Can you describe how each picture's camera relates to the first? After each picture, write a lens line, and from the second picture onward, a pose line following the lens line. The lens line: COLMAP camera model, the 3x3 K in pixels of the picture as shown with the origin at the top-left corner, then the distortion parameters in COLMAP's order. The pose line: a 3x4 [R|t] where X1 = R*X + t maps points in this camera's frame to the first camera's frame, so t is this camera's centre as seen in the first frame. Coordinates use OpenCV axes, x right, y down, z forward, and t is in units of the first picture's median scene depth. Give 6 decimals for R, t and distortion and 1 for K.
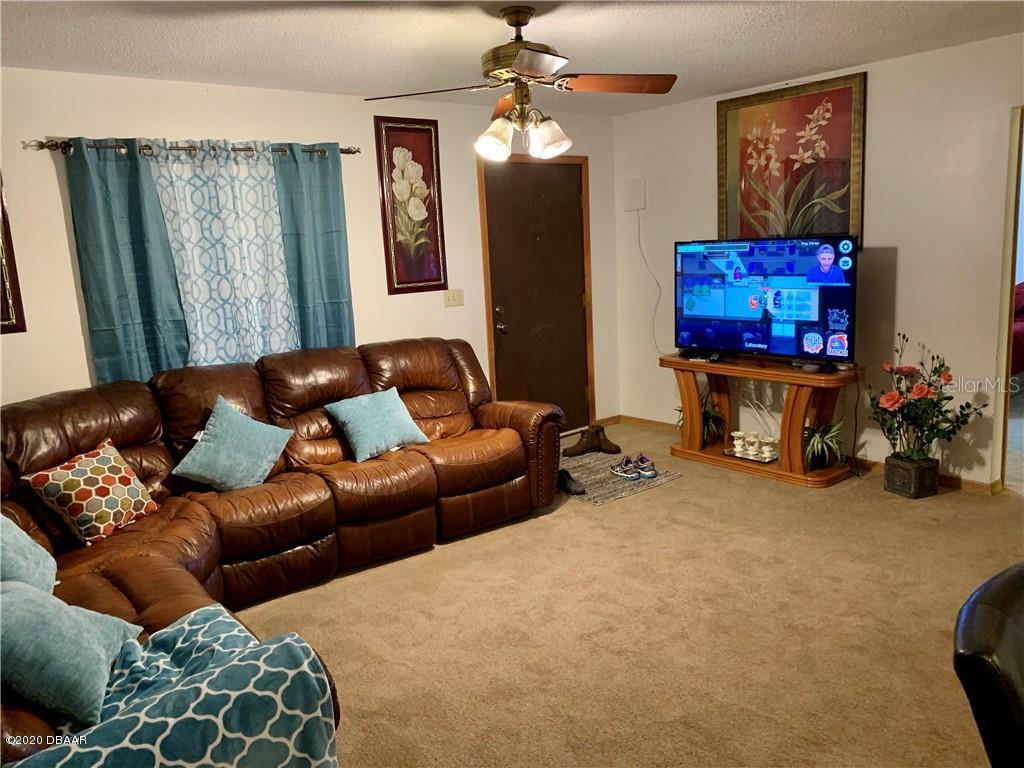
lens RADIAL K [[779.2, 0, 512.0], [0, 779.2, 384.0], [0, 0, 1]] dist [0.076312, -0.089257]
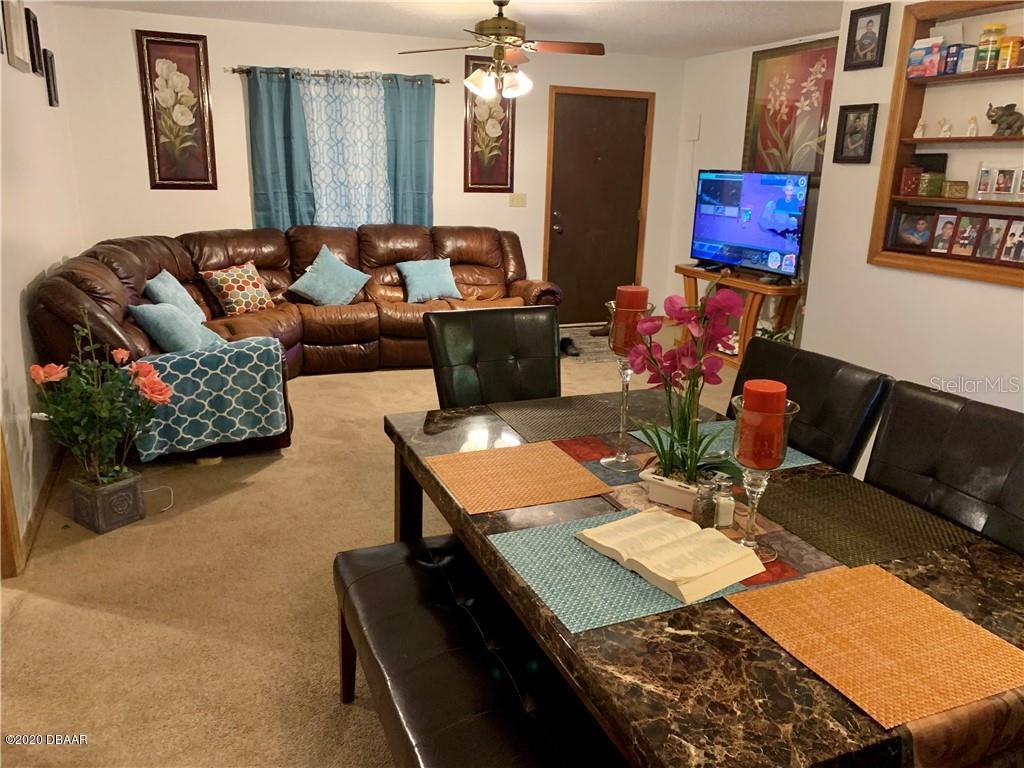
lens RADIAL K [[779.2, 0, 512.0], [0, 779.2, 384.0], [0, 0, 1]] dist [0.076312, -0.089257]
pose [[0.952782, 0.152374, -0.262656, 0.381156], [-0.126974, 0.985652, 0.111209, 0.060240], [0.275833, -0.072608, 0.958459, -0.345893]]
